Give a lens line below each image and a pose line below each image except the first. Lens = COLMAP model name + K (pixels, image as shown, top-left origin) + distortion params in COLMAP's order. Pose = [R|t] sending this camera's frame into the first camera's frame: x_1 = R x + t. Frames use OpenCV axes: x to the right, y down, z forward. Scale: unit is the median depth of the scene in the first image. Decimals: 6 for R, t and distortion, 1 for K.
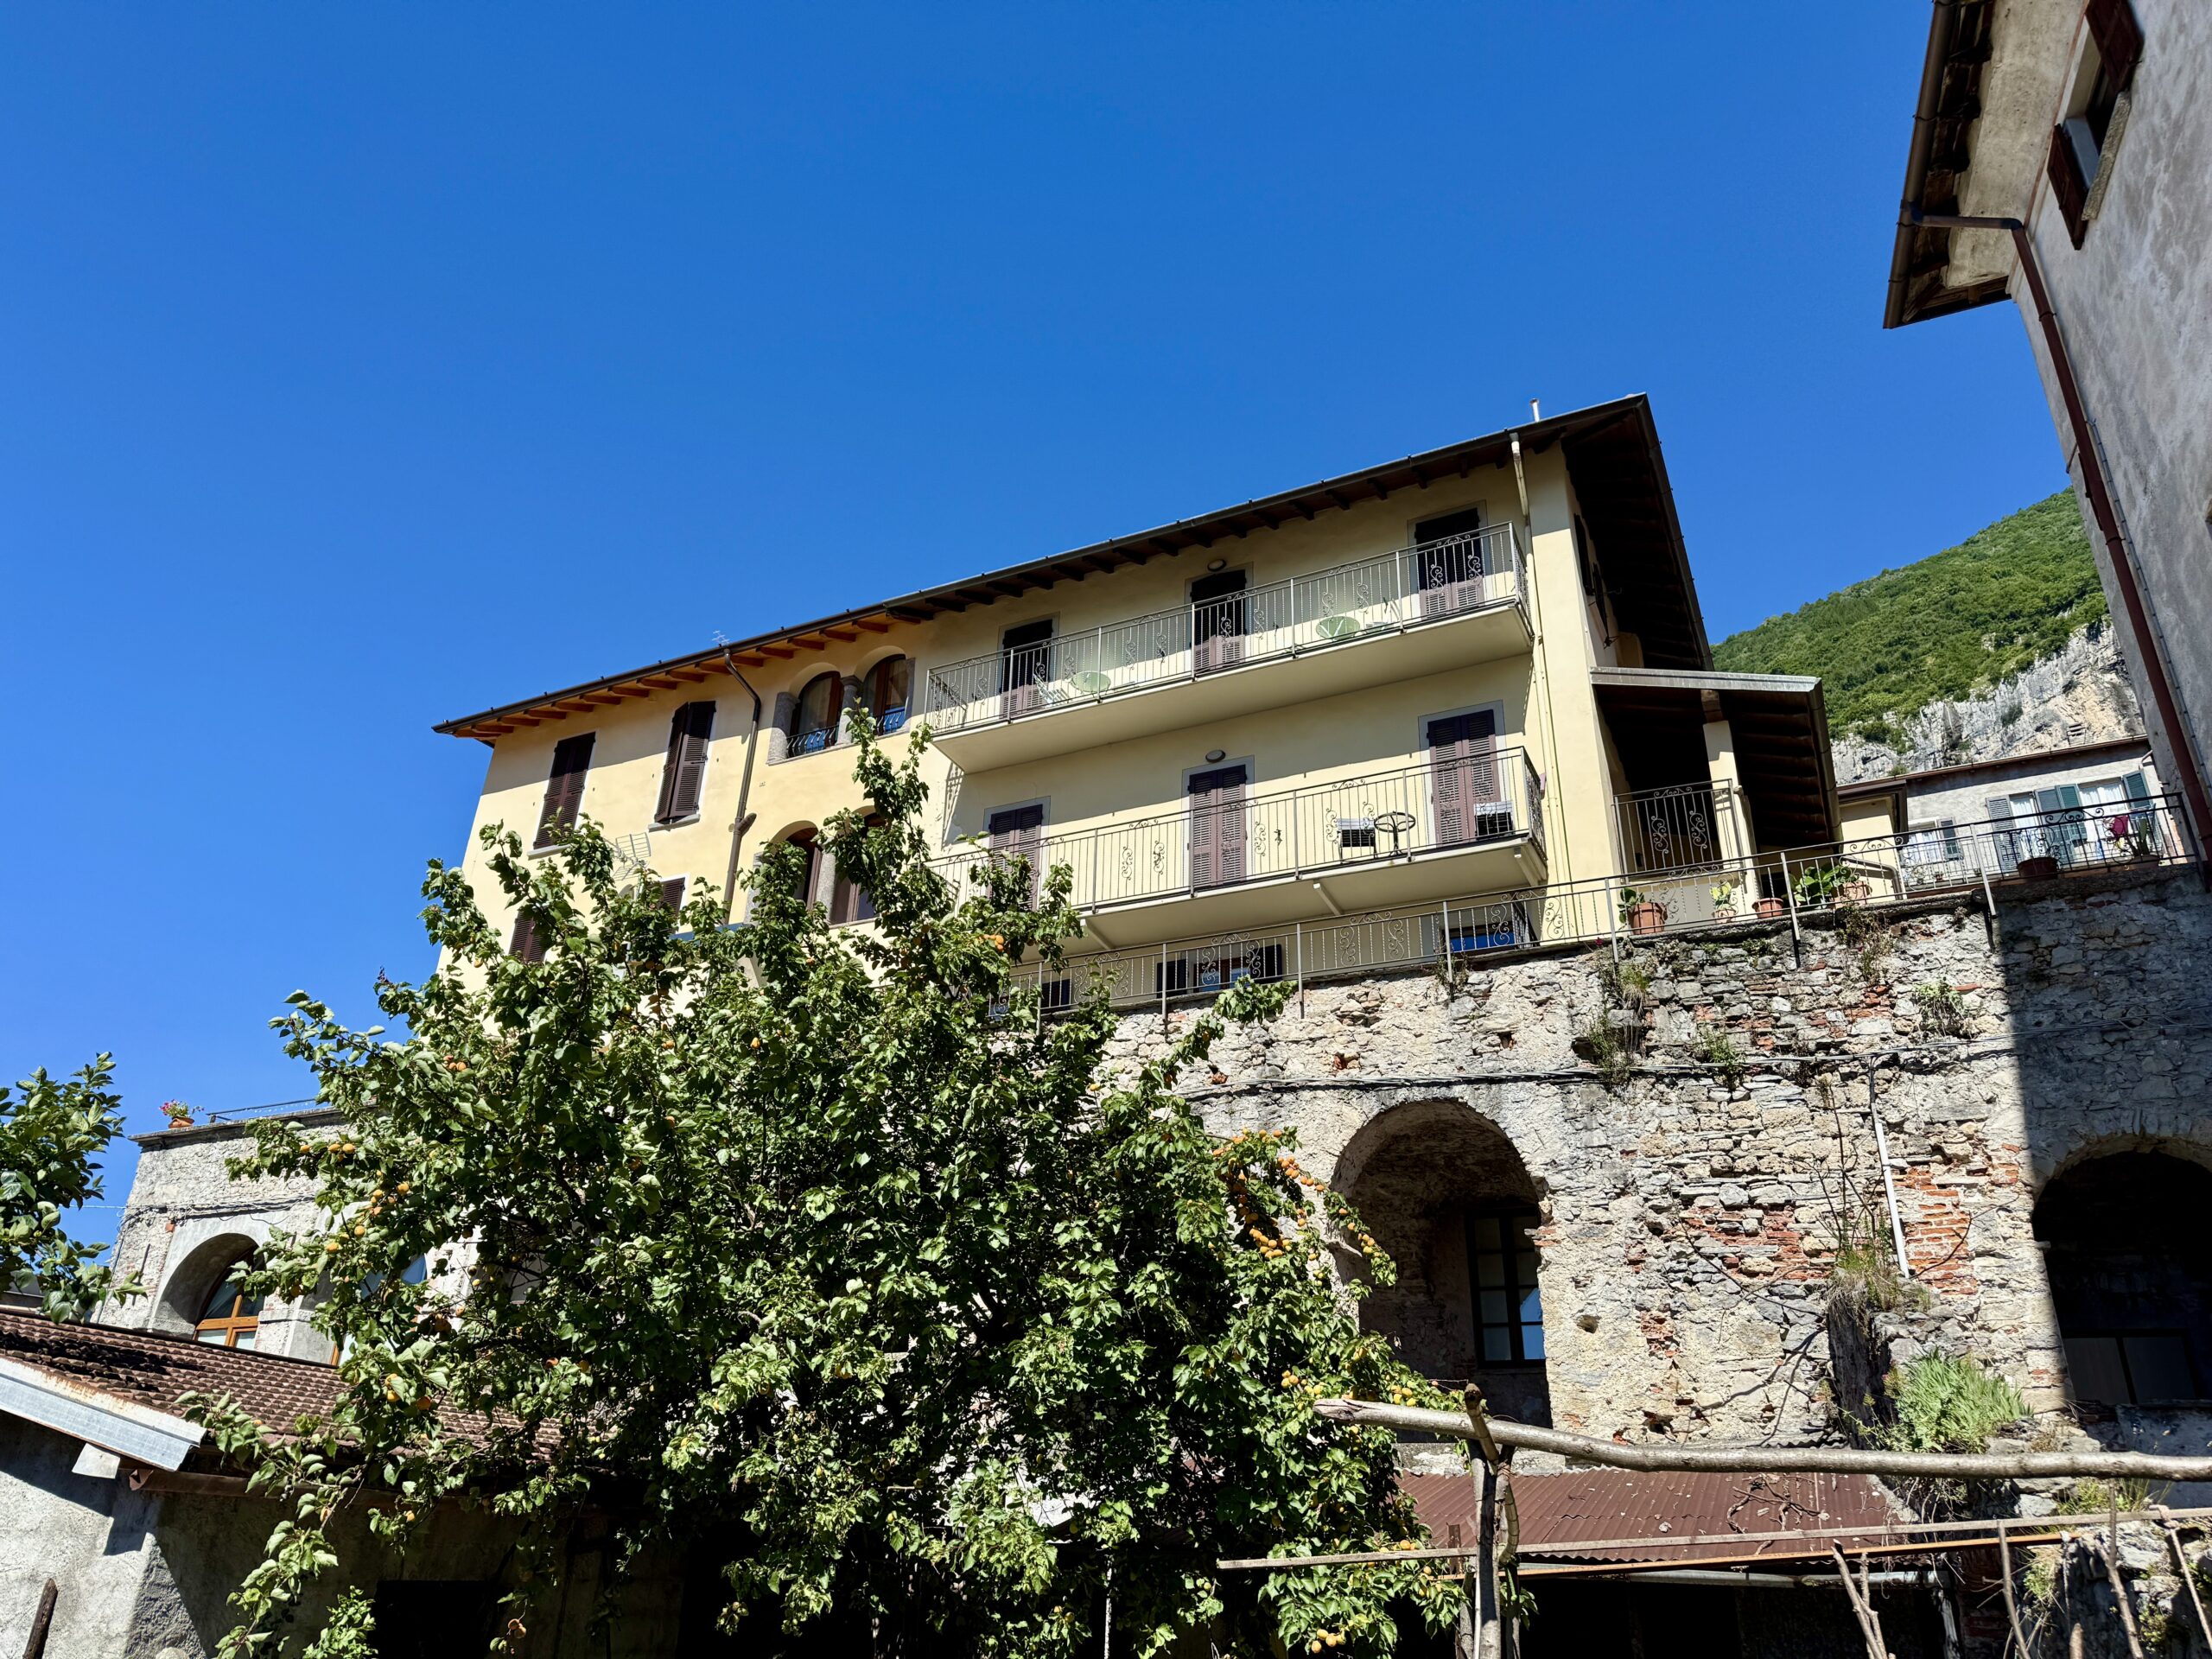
lens RADIAL K [[1522.0, 0, 1106.0], [0, 1522.0, 829.5], [0, 0, 1]] dist [0.047046, -0.081139]
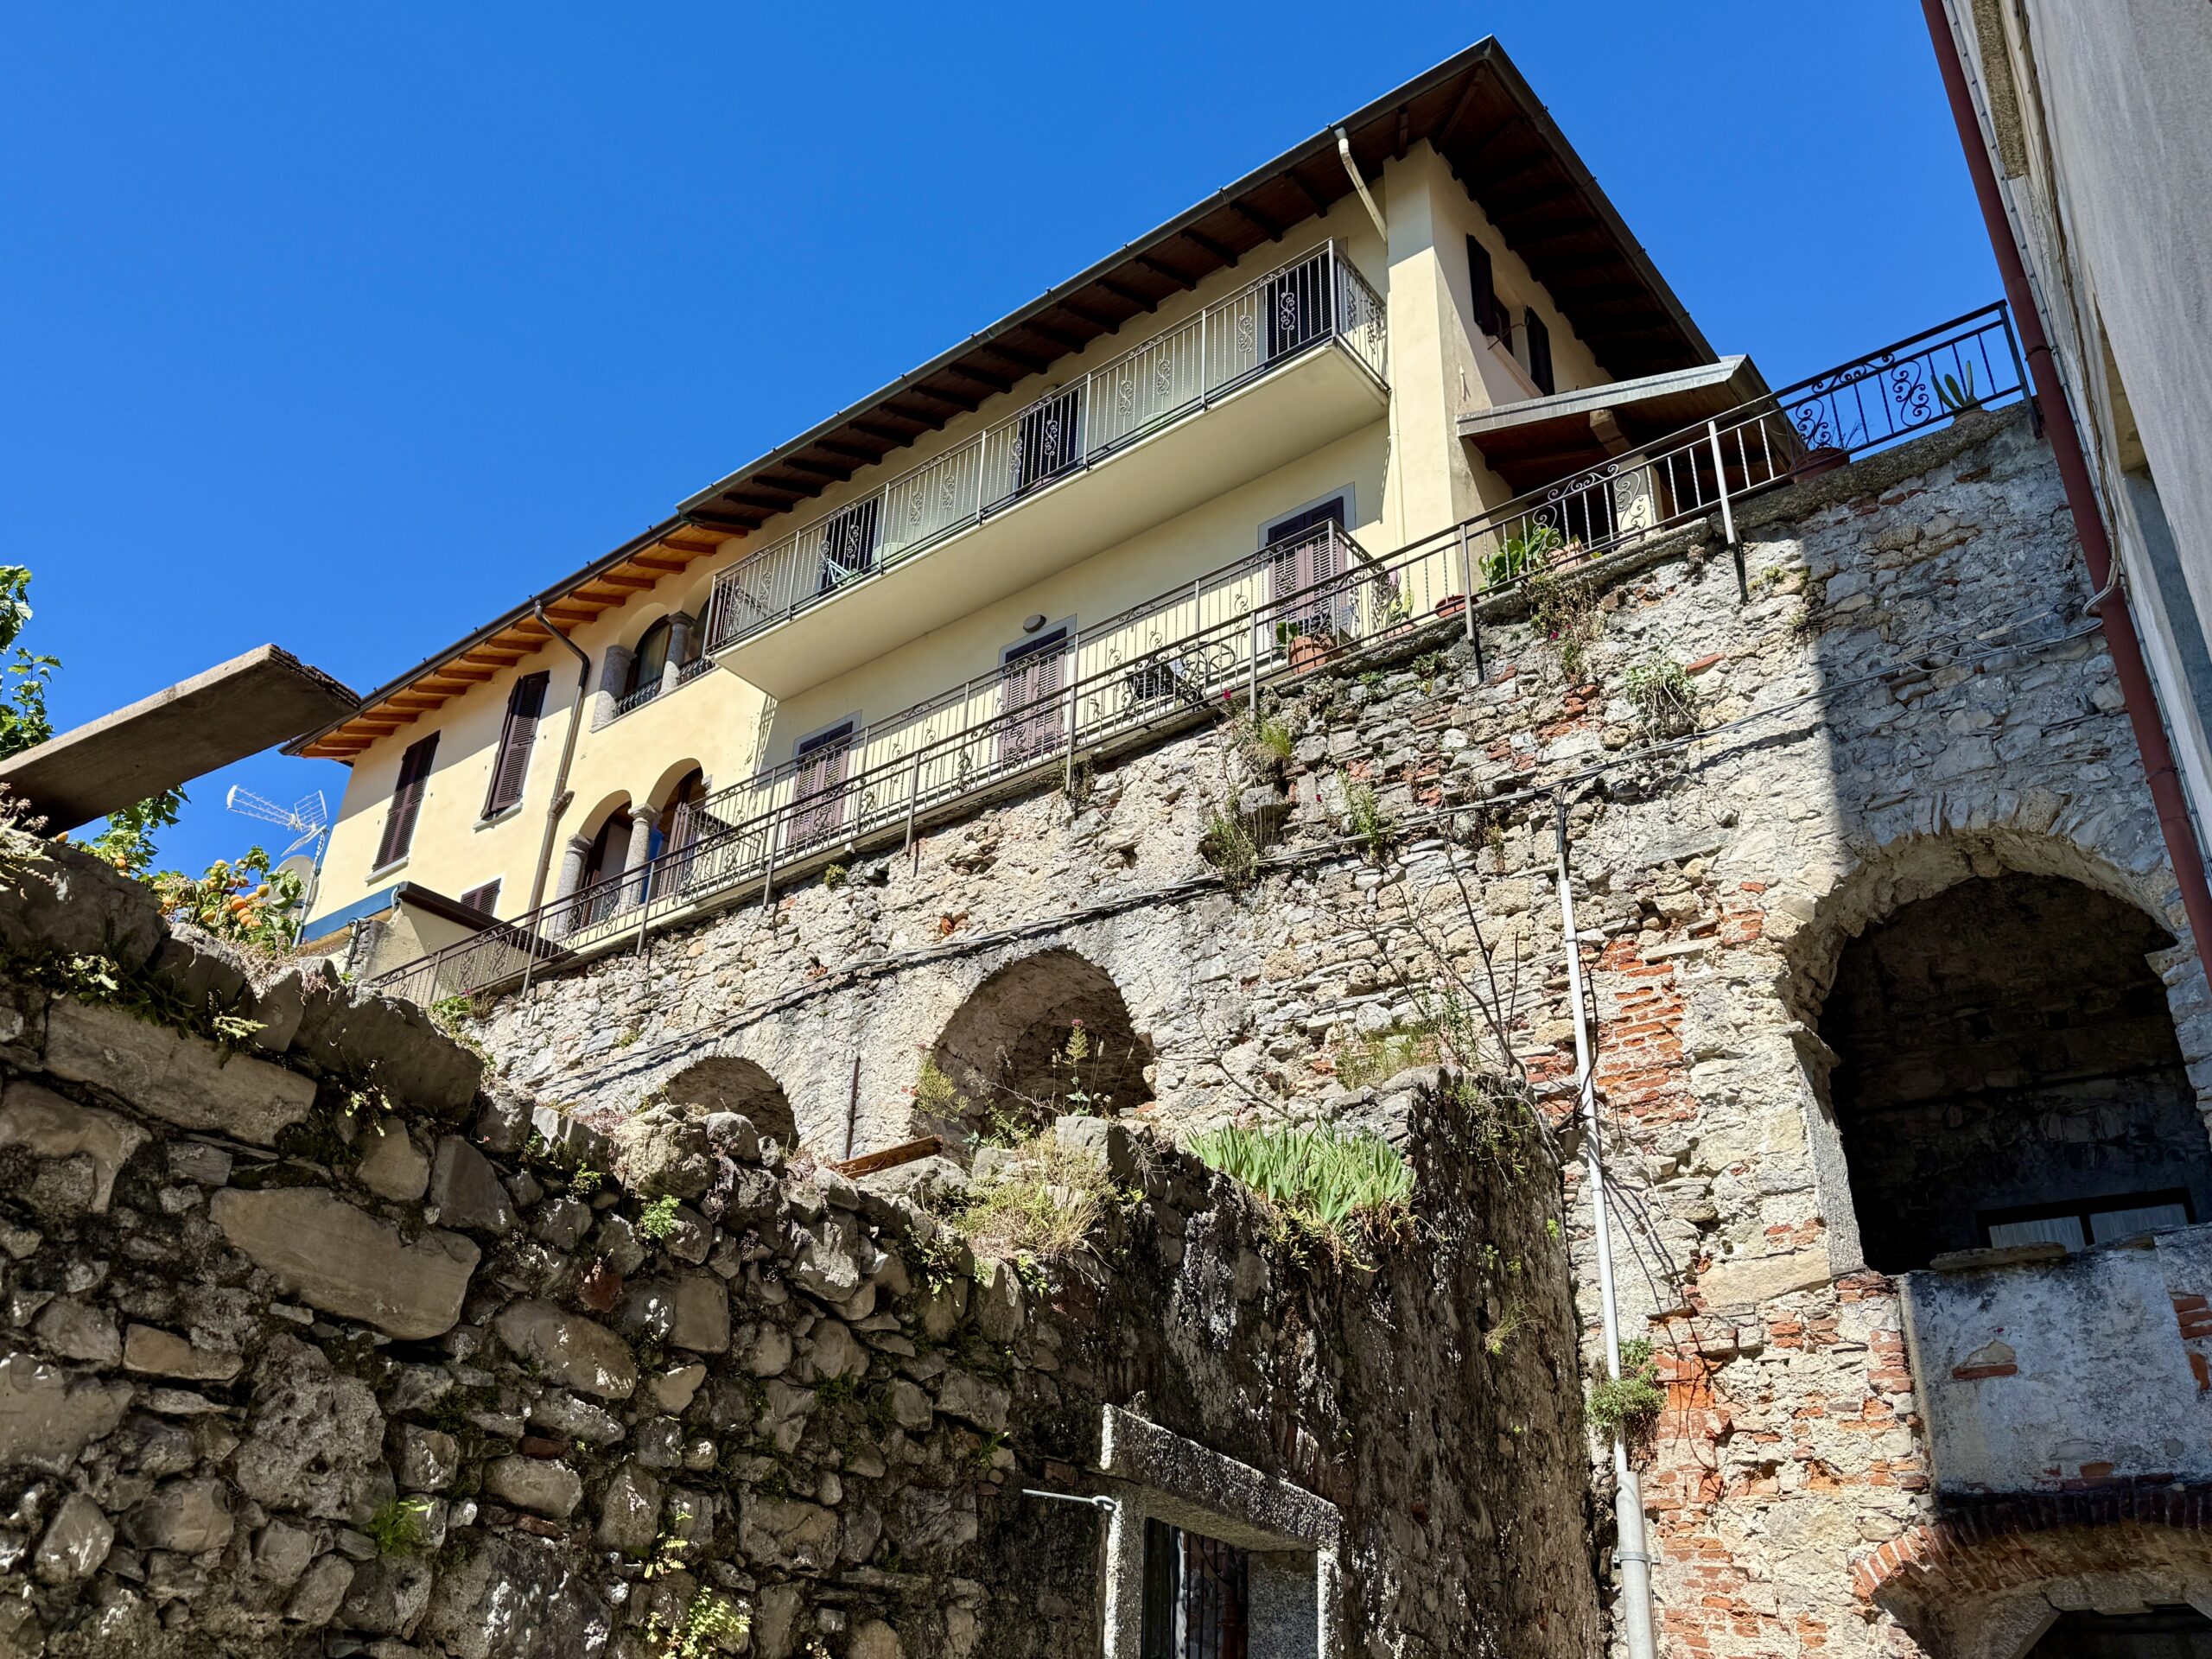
lens RADIAL K [[1756.3, 0, 1166.5], [0, 1756.3, 827.3], [0, 0, 1]] dist [0.243314, -0.649129]
pose [[0.980641, -0.108976, -0.162688, 0.426099], [0.099911, 0.993005, -0.062921, 0.183166], [0.168407, 0.045449, 0.984669, 0.215166]]
